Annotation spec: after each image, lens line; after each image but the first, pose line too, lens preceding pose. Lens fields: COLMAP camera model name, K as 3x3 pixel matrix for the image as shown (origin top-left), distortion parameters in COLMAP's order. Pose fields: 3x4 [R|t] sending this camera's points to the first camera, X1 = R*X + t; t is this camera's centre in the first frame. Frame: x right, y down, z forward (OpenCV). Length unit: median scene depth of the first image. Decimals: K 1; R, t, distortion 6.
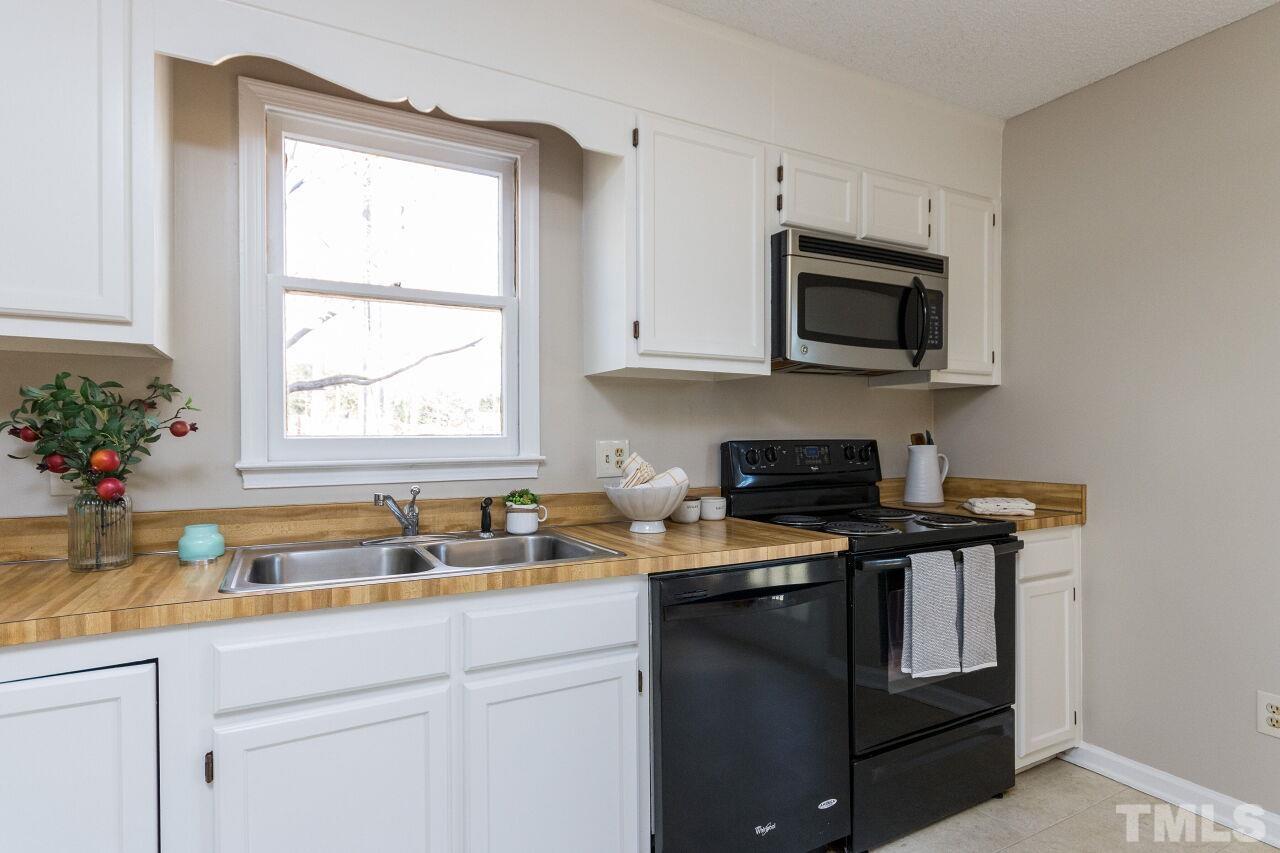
lens RADIAL K [[668.3, 0, 634.9], [0, 668.3, 439.5], [0, 0, 1]] dist [0.002764, 0.000533]
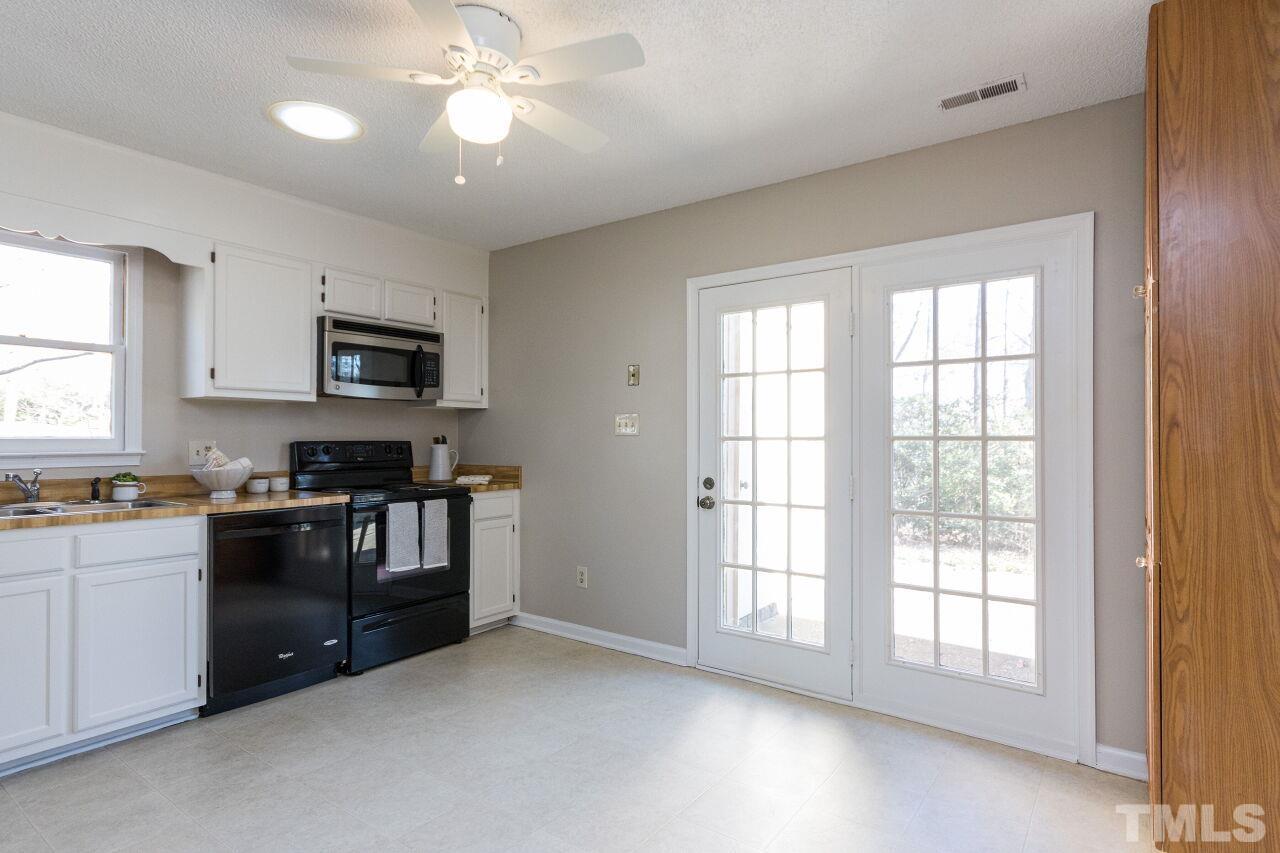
lens RADIAL K [[665.7, 0, 641.7], [0, 665.7, 431.4], [0, 0, 1]] dist [0.004101, 0.000095]
pose [[0.901878, 0.008741, 0.431903, 0.224091], [-0.002046, 0.999870, -0.015964, 0.001974], [-0.431987, 0.013514, 0.901779, -0.846511]]
